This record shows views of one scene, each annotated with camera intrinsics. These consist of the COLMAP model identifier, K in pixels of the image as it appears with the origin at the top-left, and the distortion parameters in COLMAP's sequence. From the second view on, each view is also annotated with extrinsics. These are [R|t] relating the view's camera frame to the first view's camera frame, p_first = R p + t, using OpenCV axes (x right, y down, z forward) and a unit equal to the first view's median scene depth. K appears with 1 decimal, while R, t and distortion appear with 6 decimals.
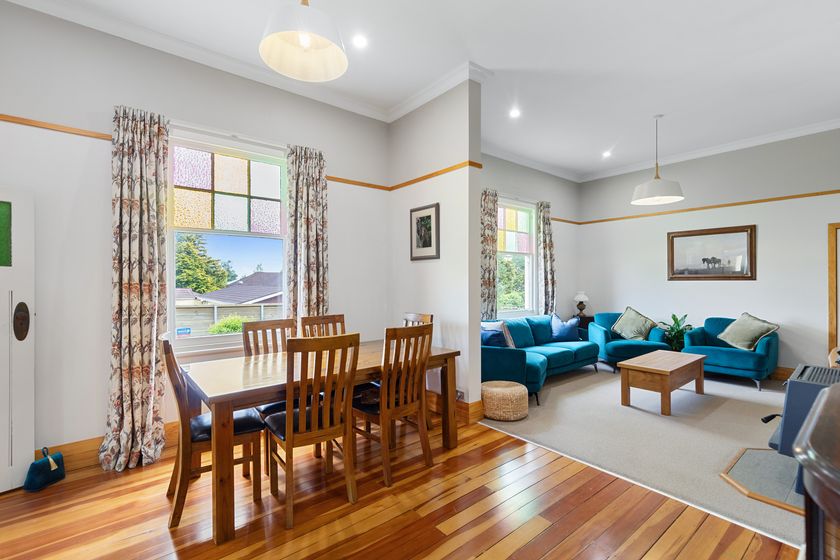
lens RADIAL K [[377.5, 0, 421.1], [0, 377.5, 281.1], [0, 0, 1]] dist [0.003782, 0.000511]
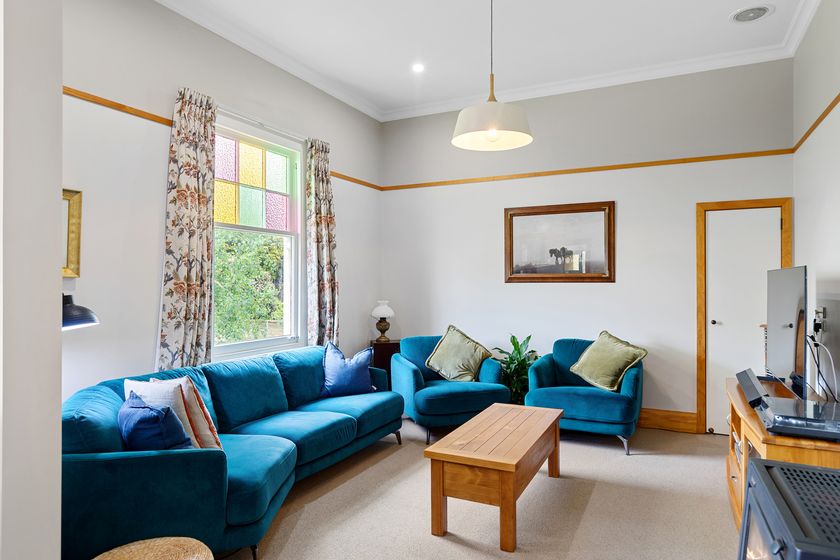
lens RADIAL K [[520.1, 0, 419.5], [0, 520.1, 280.6], [0, 0, 1]] dist [0.009770, 0.001744]
pose [[0.910332, 0.002500, 0.413871, 0.167275], [-0.000623, 0.999989, -0.004672, -0.001147], [-0.413878, 0.003995, 0.910324, 0.276967]]
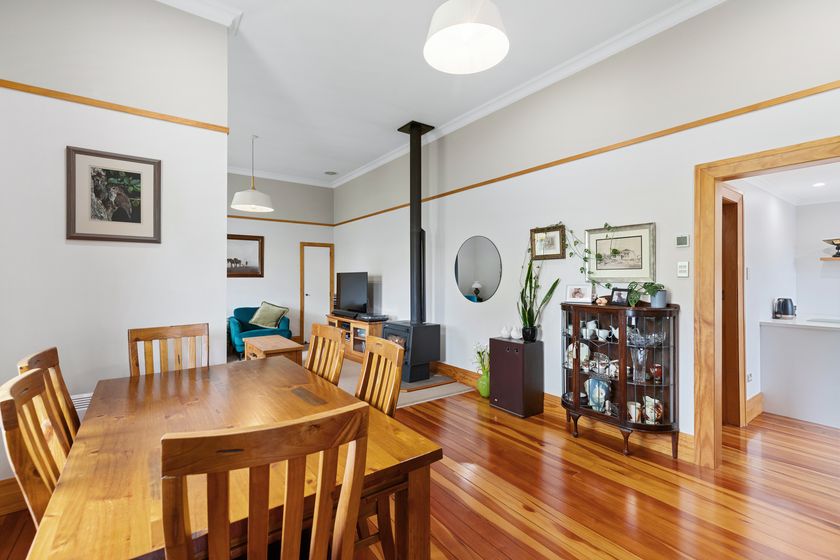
lens RADIAL K [[377.5, 0, 426.3], [0, 377.5, 278.6], [0, 0, 1]] dist [0.003782, 0.000511]
pose [[0.059346, 0.000493, 0.998237, -0.402623], [0.001383, 0.999999, -0.000576, 0.003399], [-0.998237, 0.001415, 0.059345, 0.323119]]
